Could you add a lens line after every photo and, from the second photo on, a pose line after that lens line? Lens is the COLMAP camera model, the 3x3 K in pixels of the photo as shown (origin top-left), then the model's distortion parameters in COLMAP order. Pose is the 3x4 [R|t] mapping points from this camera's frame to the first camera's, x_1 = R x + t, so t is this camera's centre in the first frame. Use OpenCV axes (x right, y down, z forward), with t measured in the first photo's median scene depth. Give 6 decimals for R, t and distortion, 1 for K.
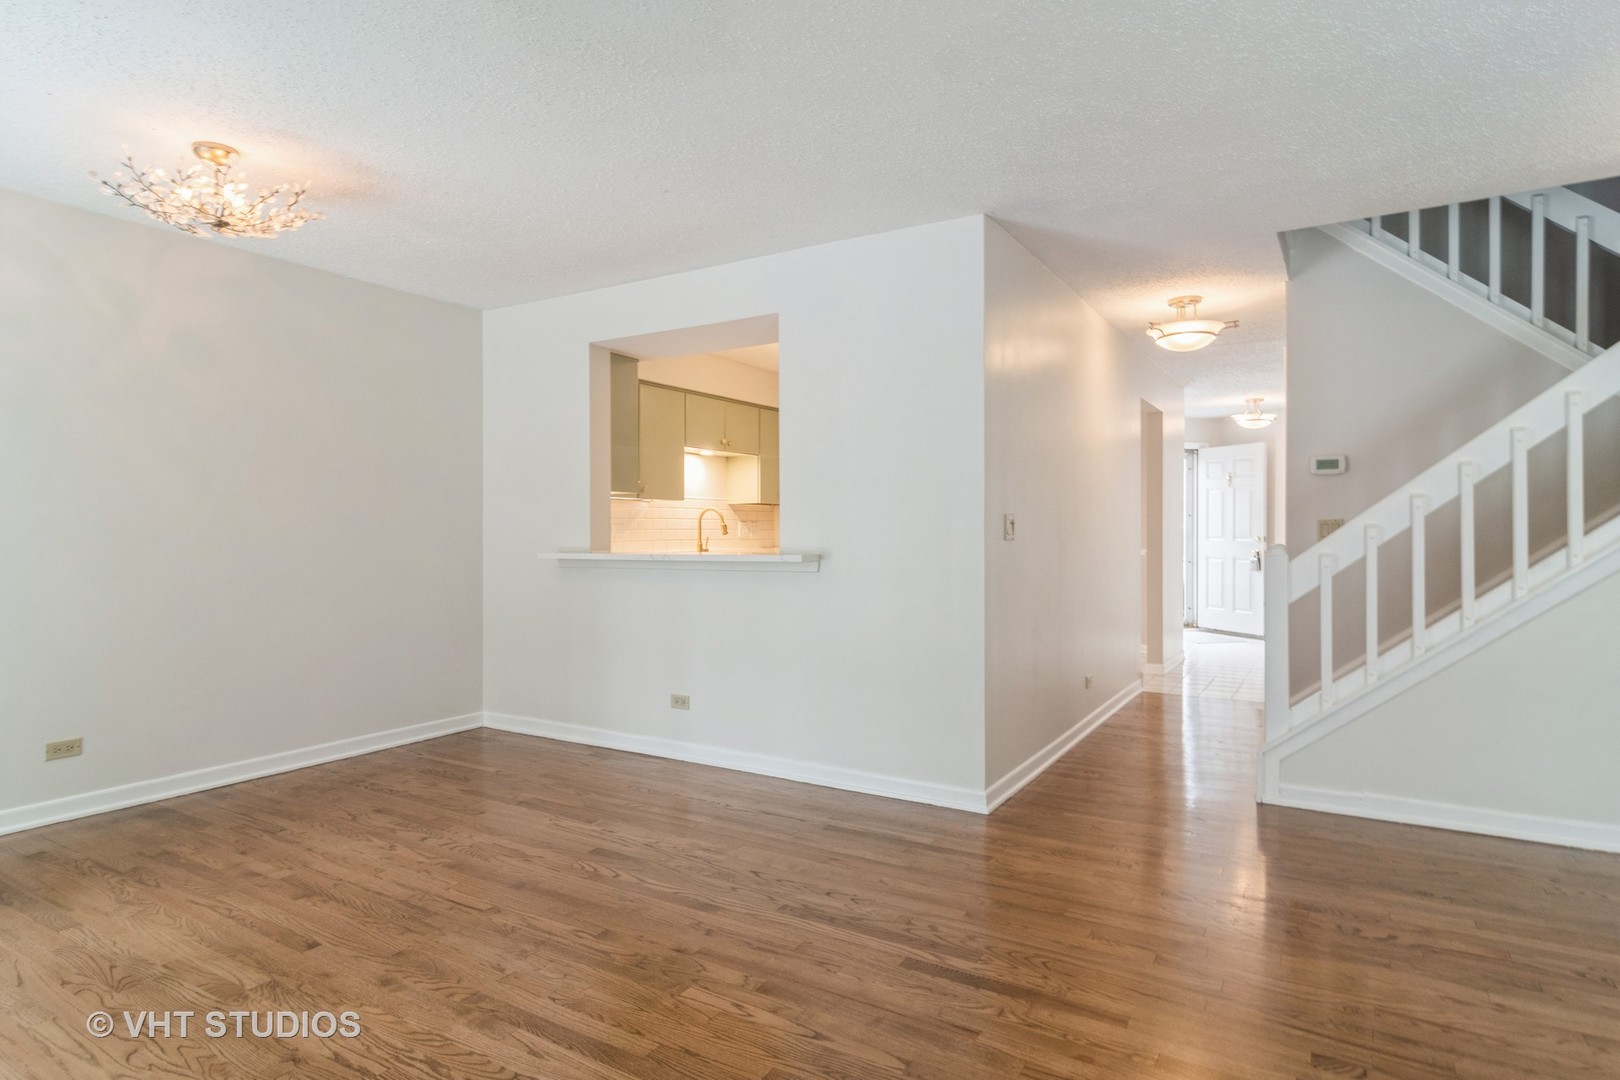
lens RADIAL K [[873.7, 0, 804.7], [0, 873.7, 540.2], [0, 0, 1]] dist [-0.001963, 0.004734]
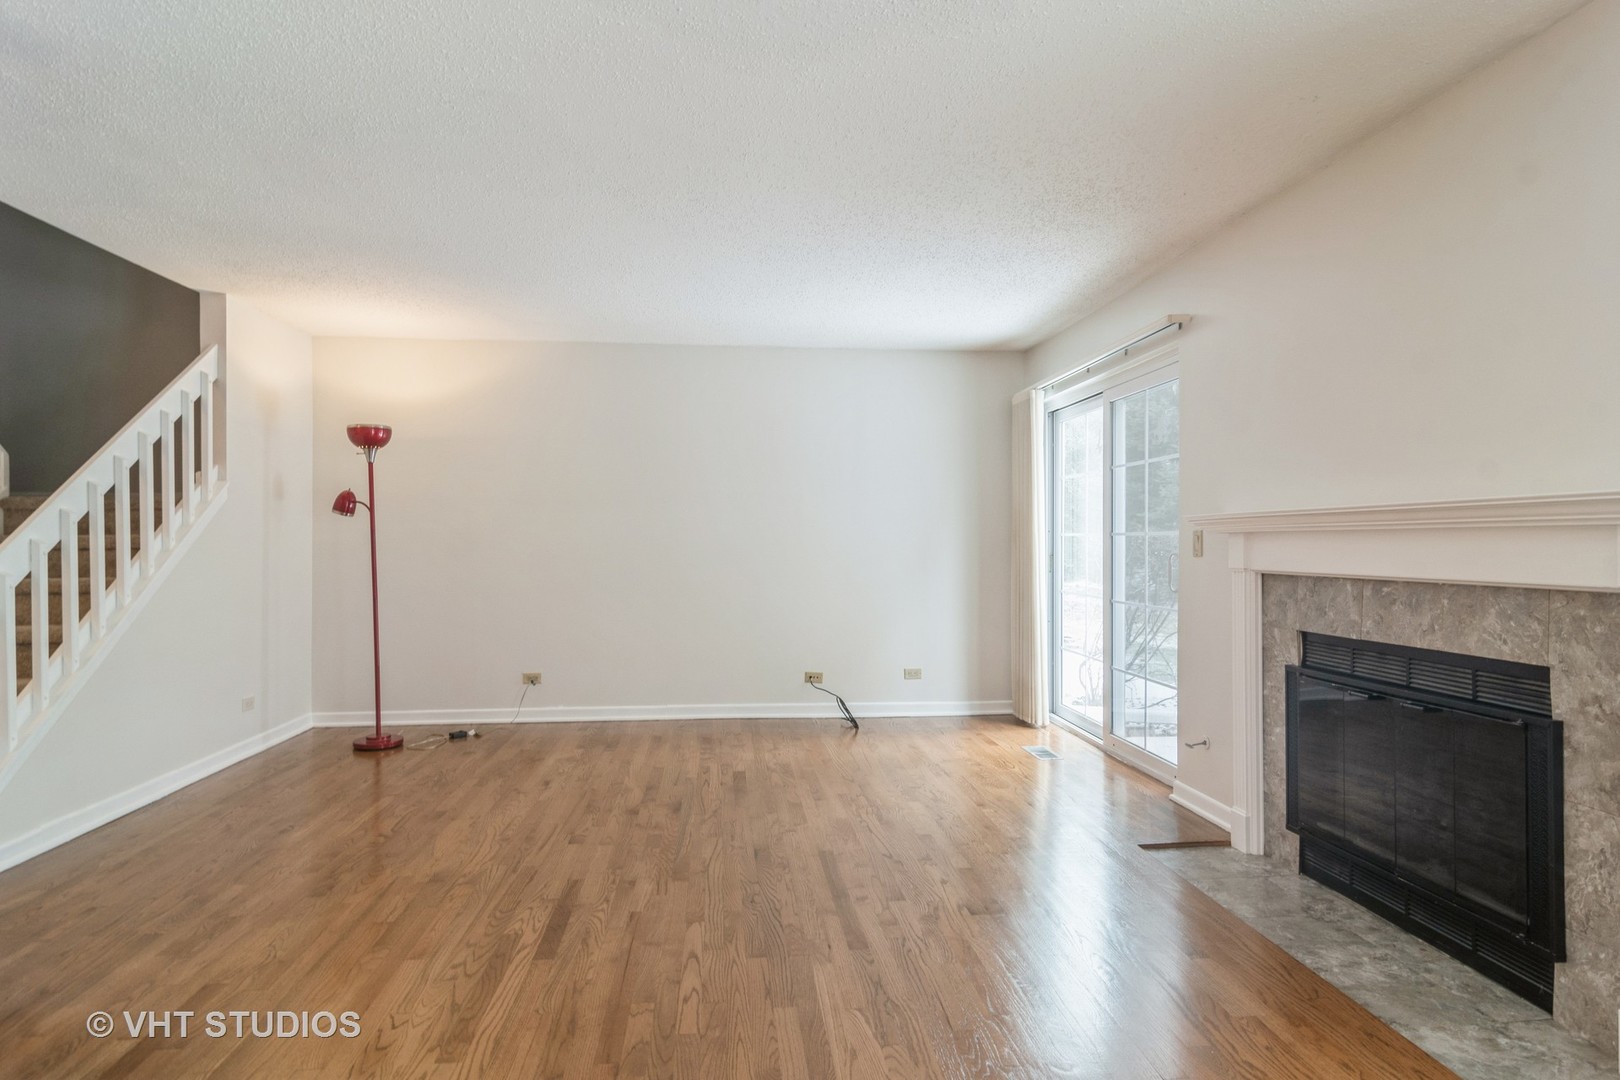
lens RADIAL K [[873.7, 0, 809.1], [0, 873.7, 538.1], [0, 0, 1]] dist [-0.001963, 0.004734]
pose [[-0.605523, 0.006853, 0.795799, -0.790161], [0.008390, 0.999962, -0.002227, -0.012395], [-0.795784, 0.005328, -0.605557, 1.193966]]
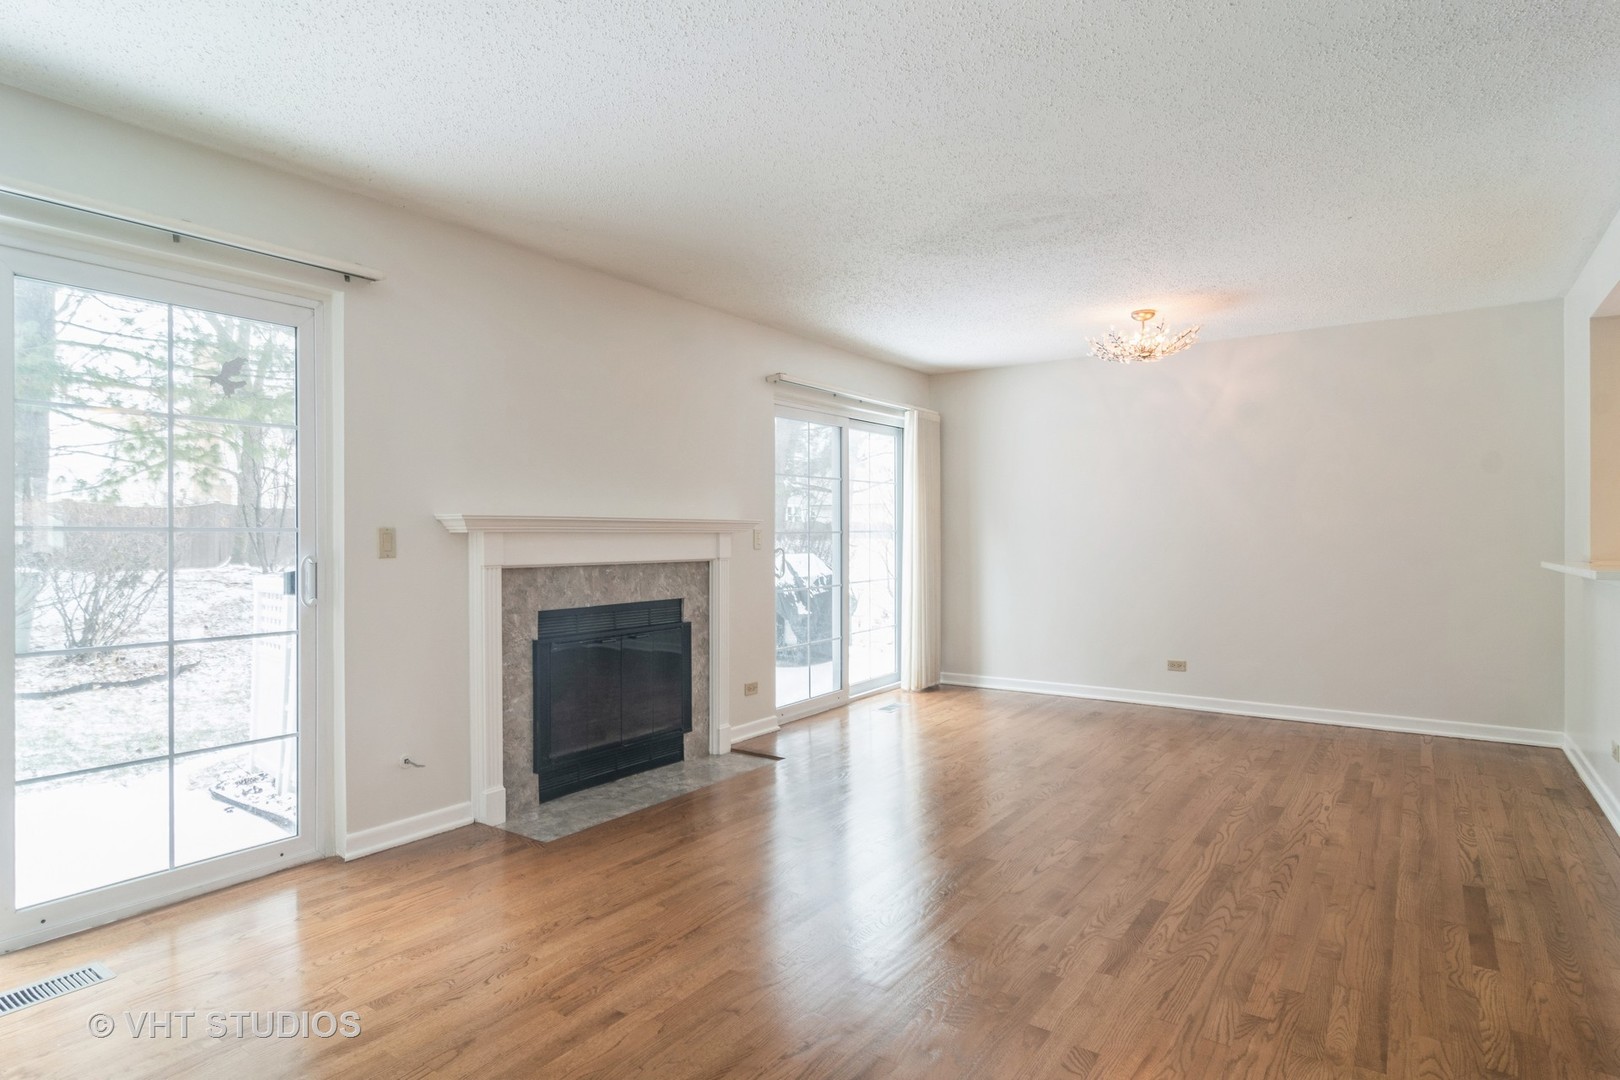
lens RADIAL K [[873.7, 0, 811.5], [0, 873.7, 533.9], [0, 0, 1]] dist [-0.001963, 0.004734]
pose [[-0.062905, -0.001726, -0.998018, 1.163446], [-0.004184, 0.999990, -0.001466, -0.015026], [0.998011, 0.004084, -0.062912, 0.517684]]
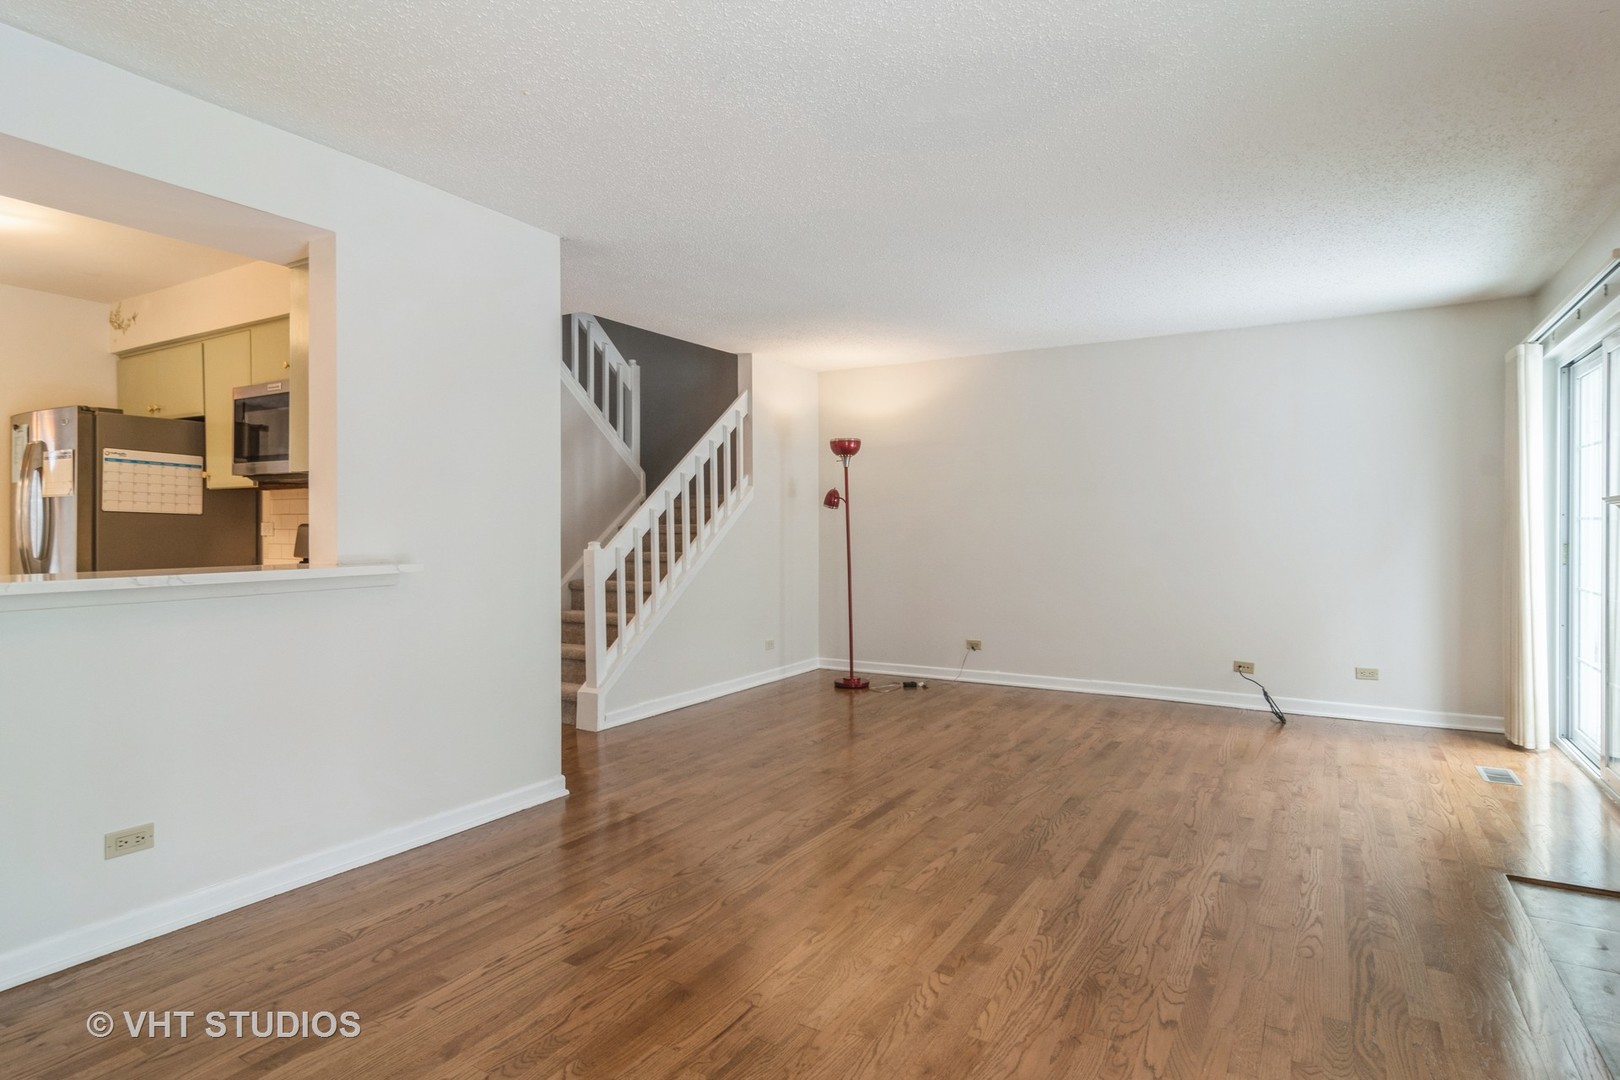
lens RADIAL K [[873.7, 0, 807.4], [0, 873.7, 540.0], [0, 0, 1]] dist [-0.001963, 0.004734]
pose [[-0.011528, -0.010802, 0.999875, -1.157902], [0.010974, 0.999880, 0.010929, -0.012601], [-0.999873, 0.011099, -0.011408, 0.946238]]
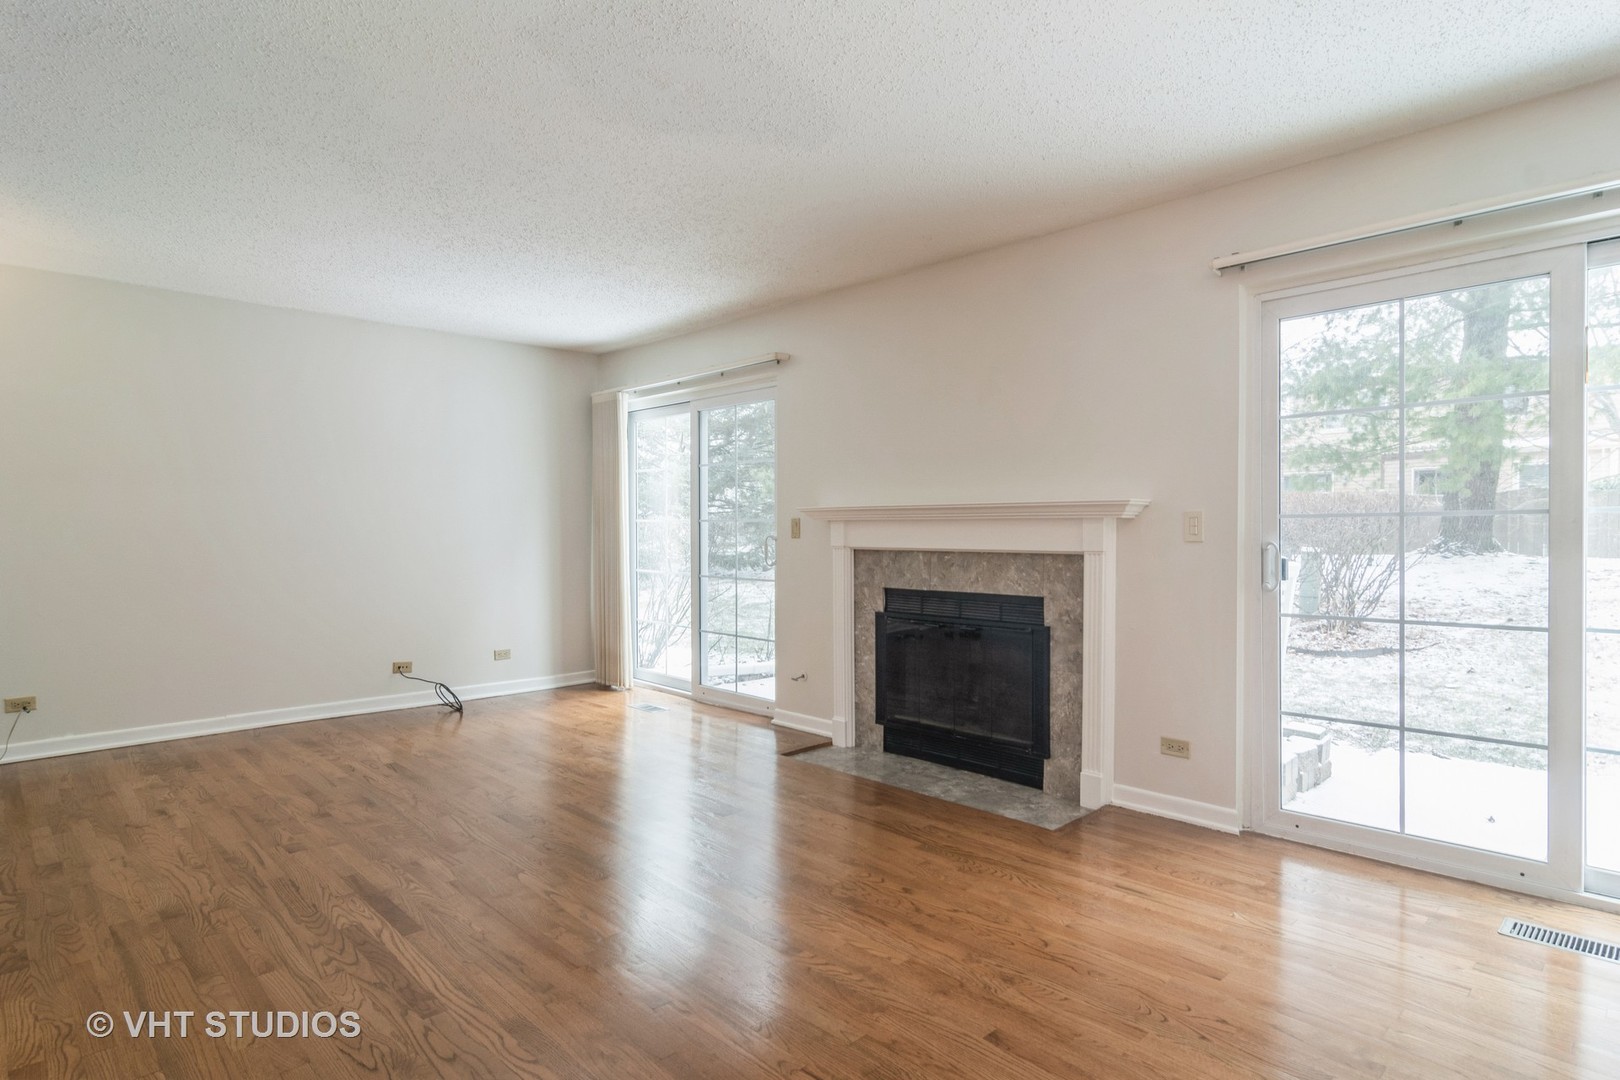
lens RADIAL K [[873.7, 0, 809.3], [0, 873.7, 547.3], [0, 0, 1]] dist [-0.001963, 0.004734]
pose [[-0.967982, -0.000924, 0.251018, -0.546533], [0.007218, 0.999477, 0.031512, -0.019983], [-0.250916, 0.032315, -0.967469, 1.653569]]
